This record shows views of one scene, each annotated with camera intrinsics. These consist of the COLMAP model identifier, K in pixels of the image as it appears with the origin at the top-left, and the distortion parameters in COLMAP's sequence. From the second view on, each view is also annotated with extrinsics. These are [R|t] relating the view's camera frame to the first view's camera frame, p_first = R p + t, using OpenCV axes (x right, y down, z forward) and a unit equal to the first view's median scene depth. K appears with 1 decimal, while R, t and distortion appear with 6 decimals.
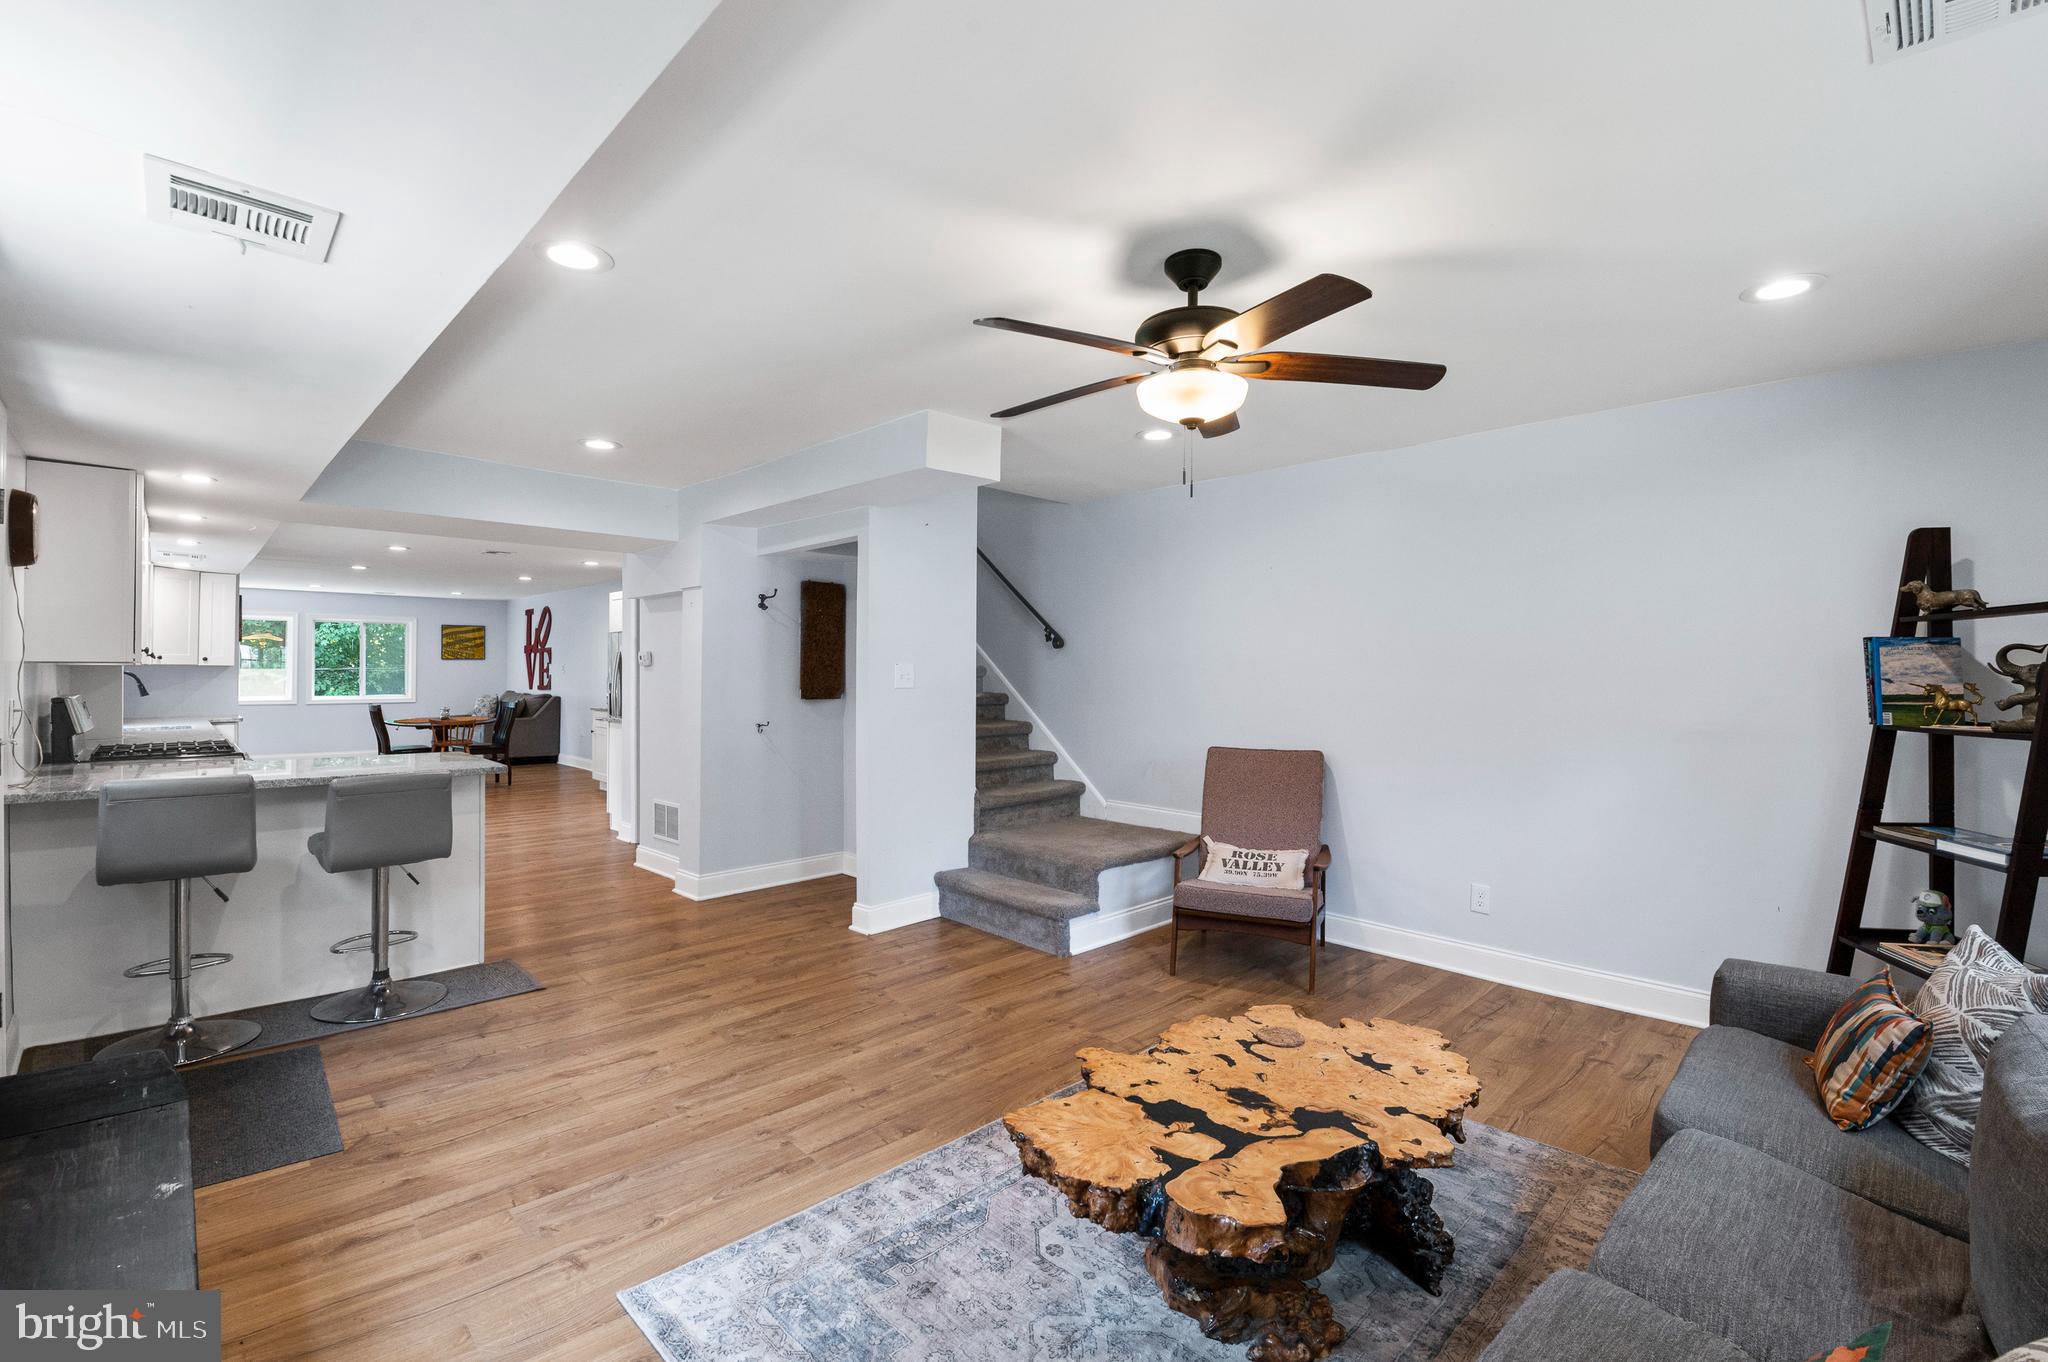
lens RADIAL K [[899.5, 0, 1031.6], [0, 899.5, 674.5], [0, 0, 1]] dist [-0.003883, -0.000684]
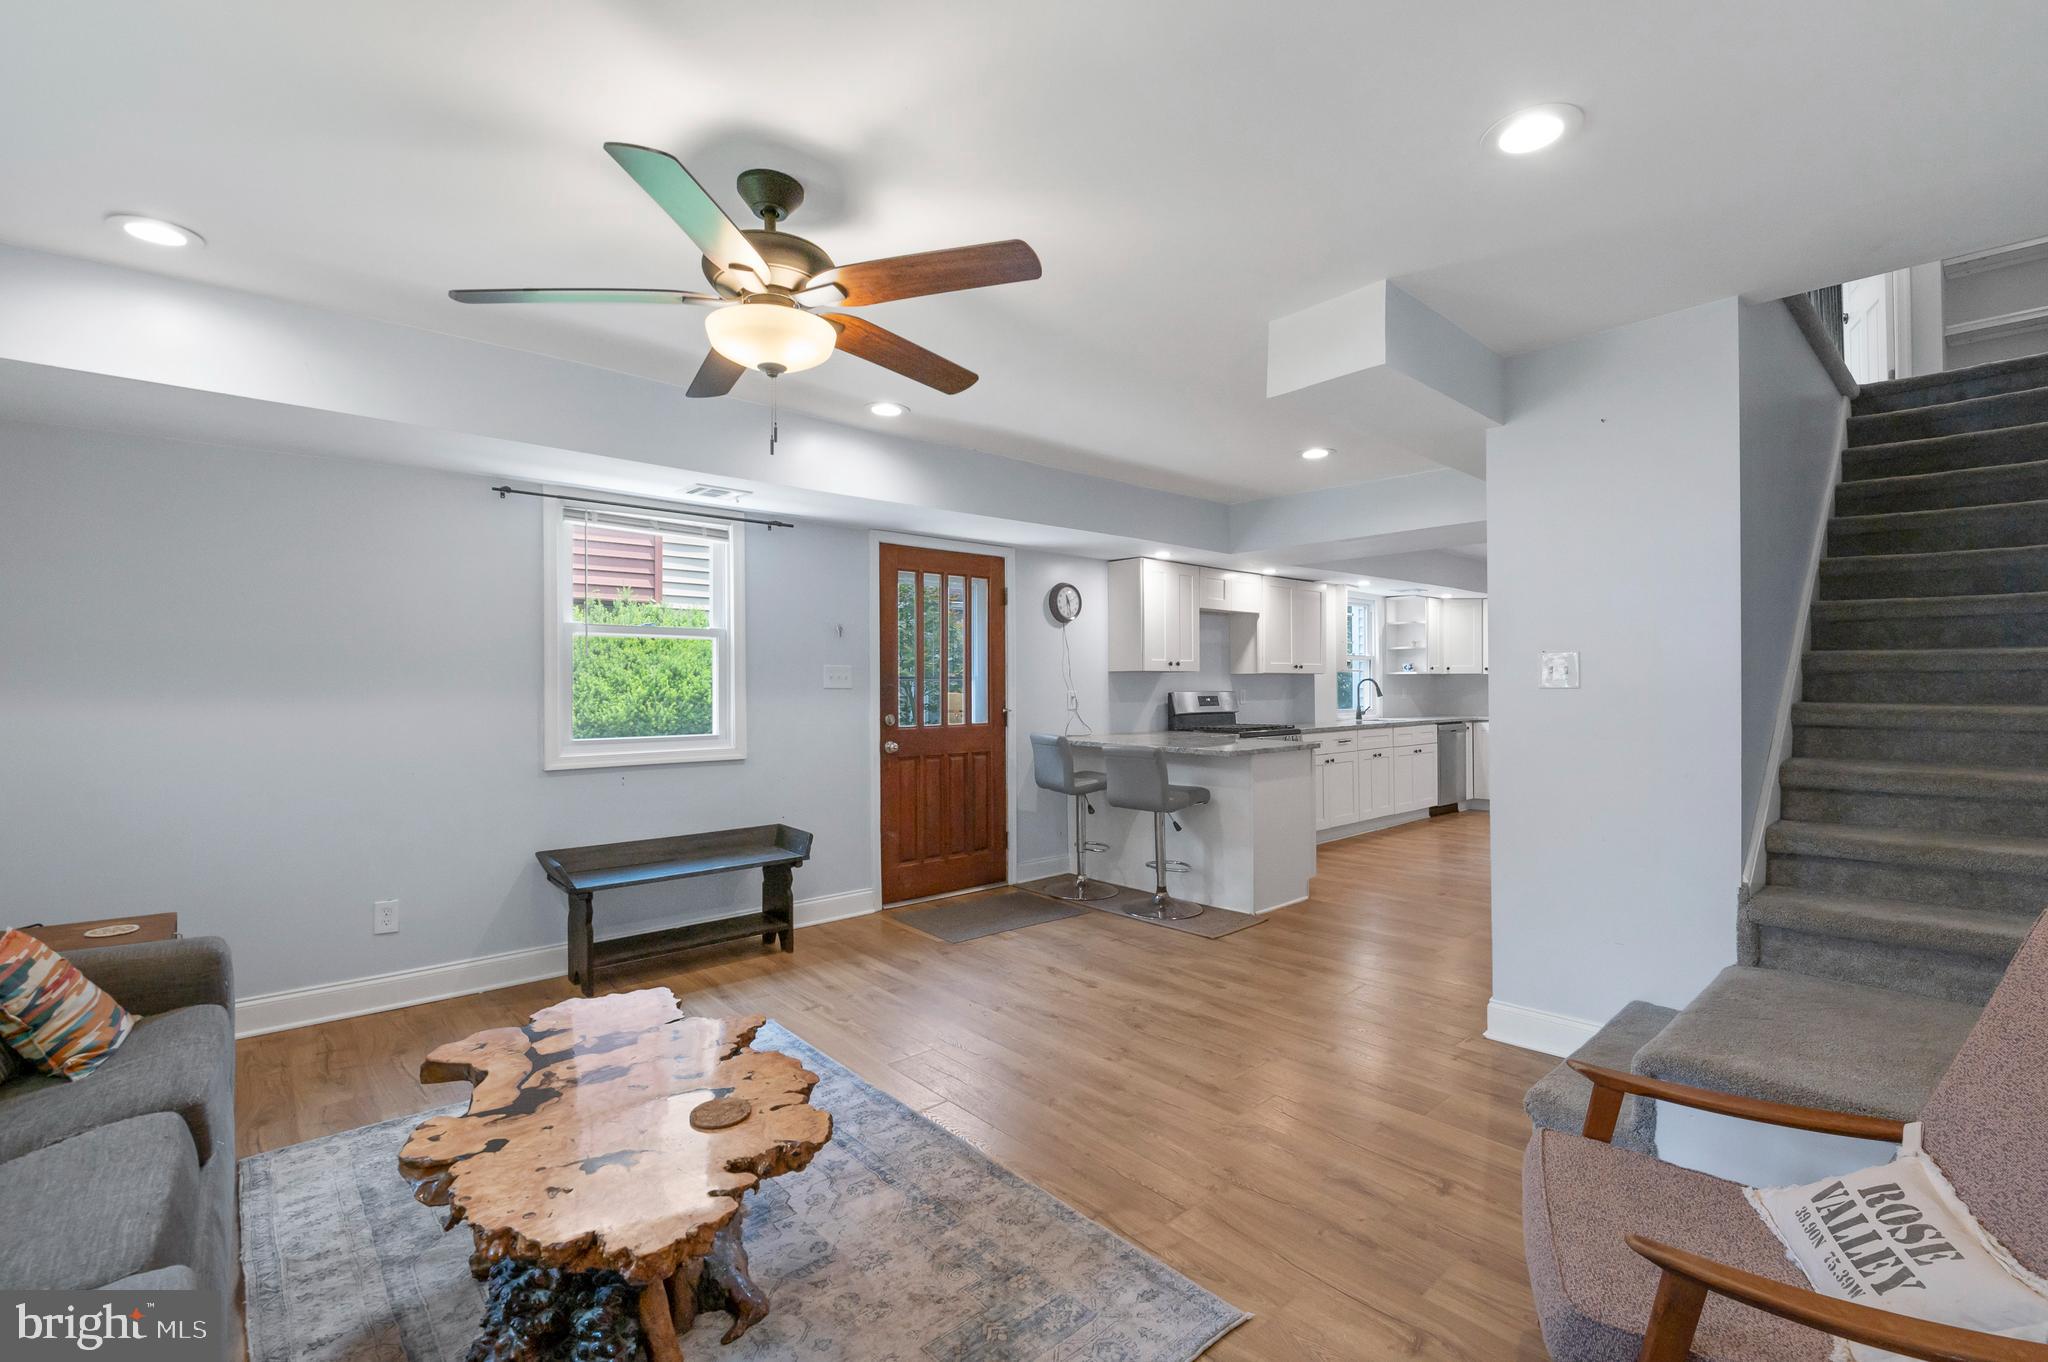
lens RADIAL K [[899.5, 0, 1031.6], [0, 899.5, 674.5], [0, 0, 1]] dist [-0.003883, -0.000684]
pose [[-0.046340, -0.014682, -0.998818, 0.493579], [-0.002314, 0.999891, -0.014591, 0.013263], [0.998923, 0.001636, -0.046369, 0.608708]]
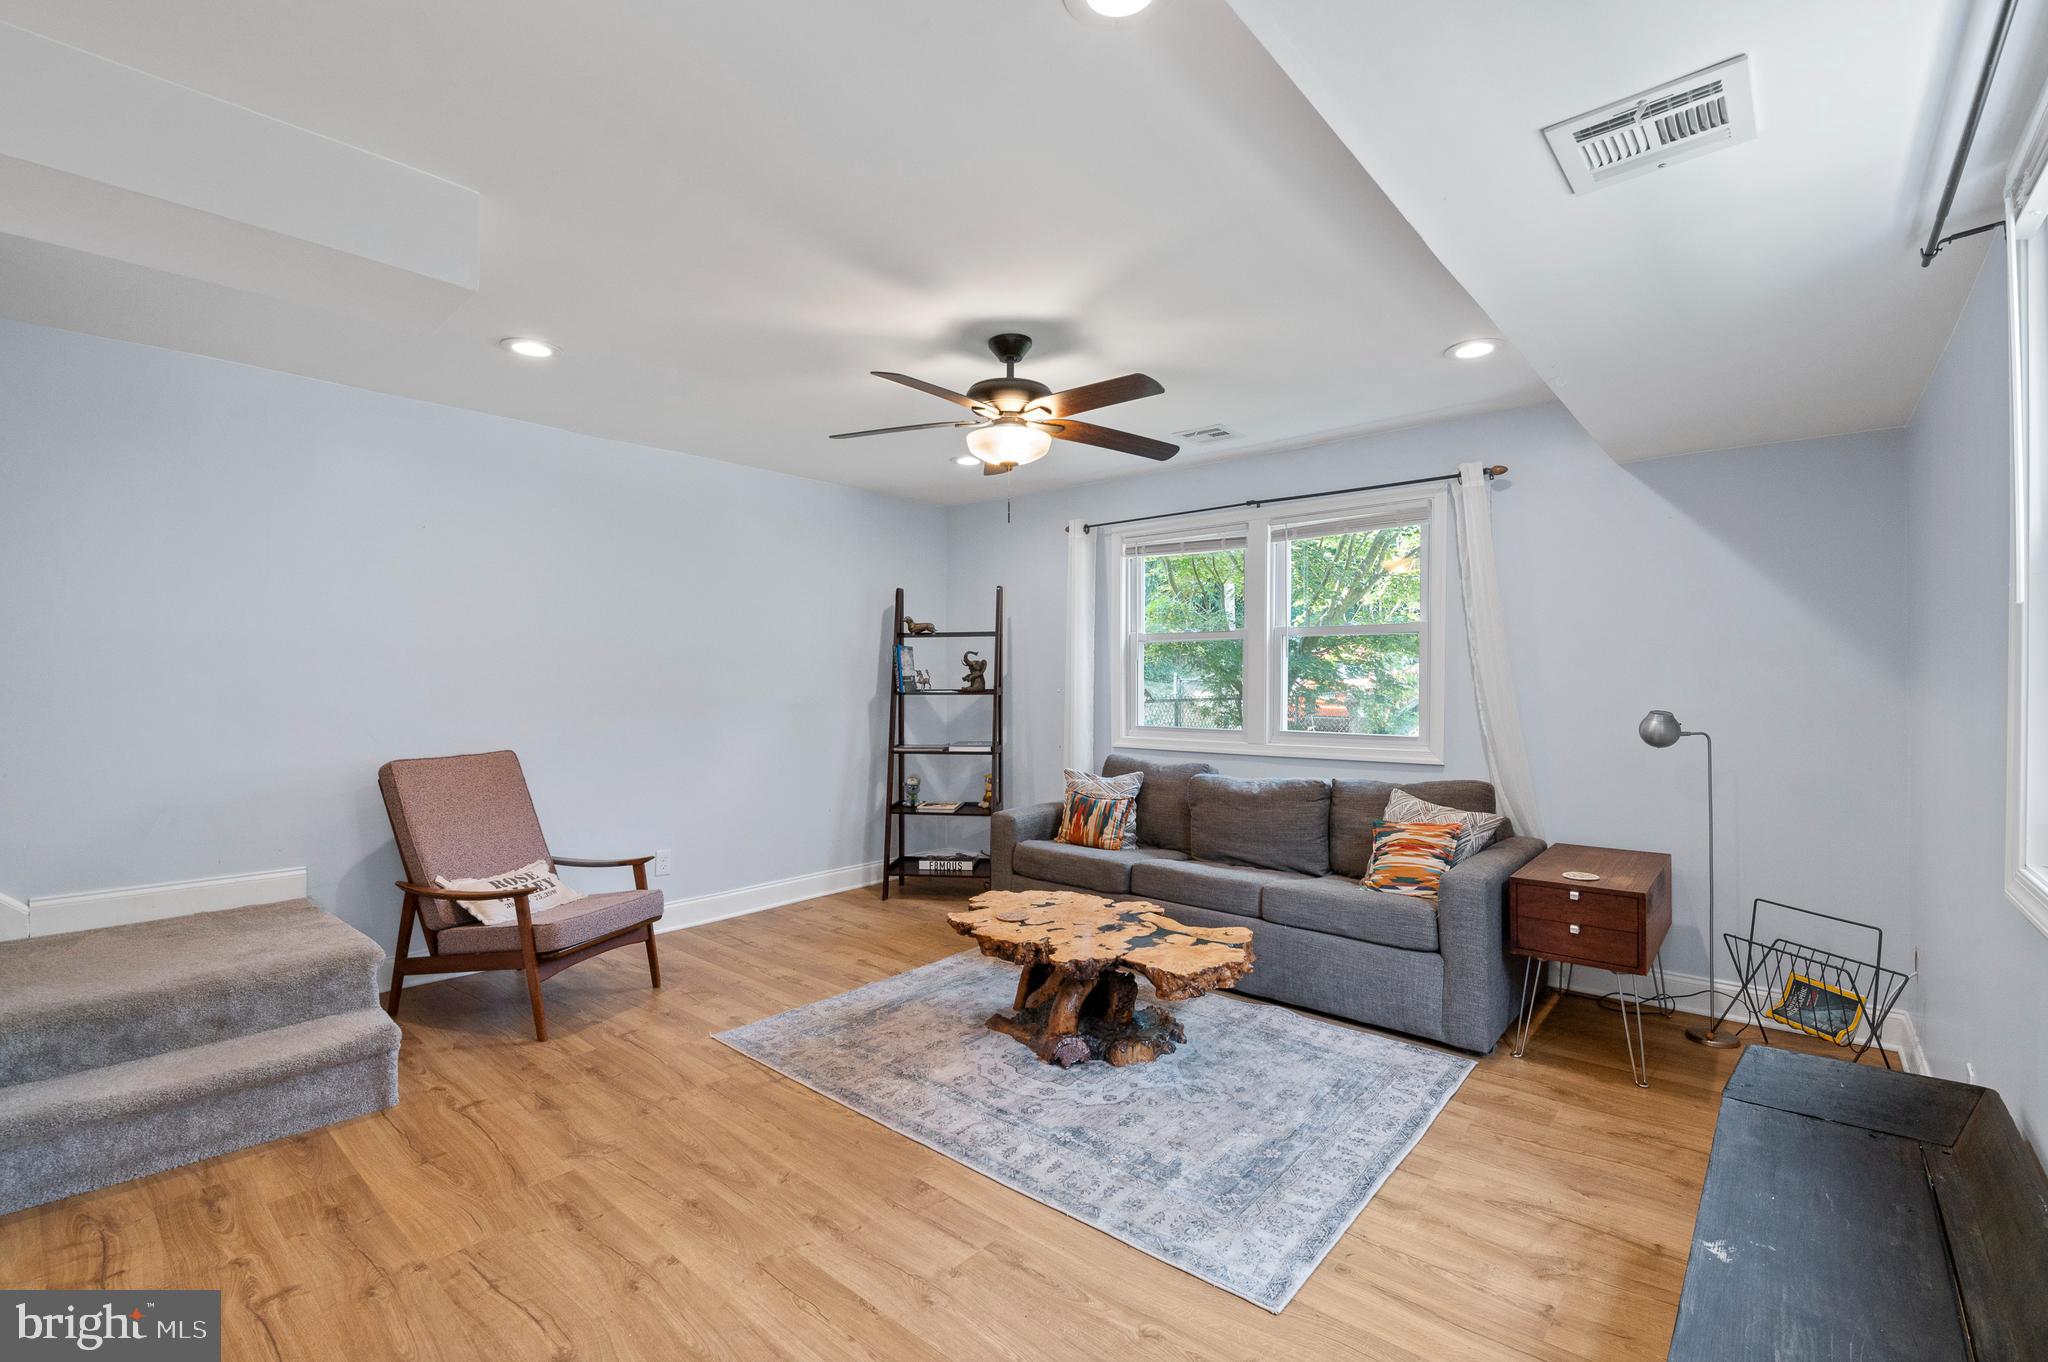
lens RADIAL K [[891.5, 0, 1013.9], [0, 891.5, 674.2], [0, 0, 1]] dist [-0.002349, -0.008957]
pose [[-0.074576, -0.002320, 0.997213, -0.521622], [0.003369, 0.999991, 0.002579, 0.008261], [-0.997210, 0.003552, -0.074568, 0.512398]]
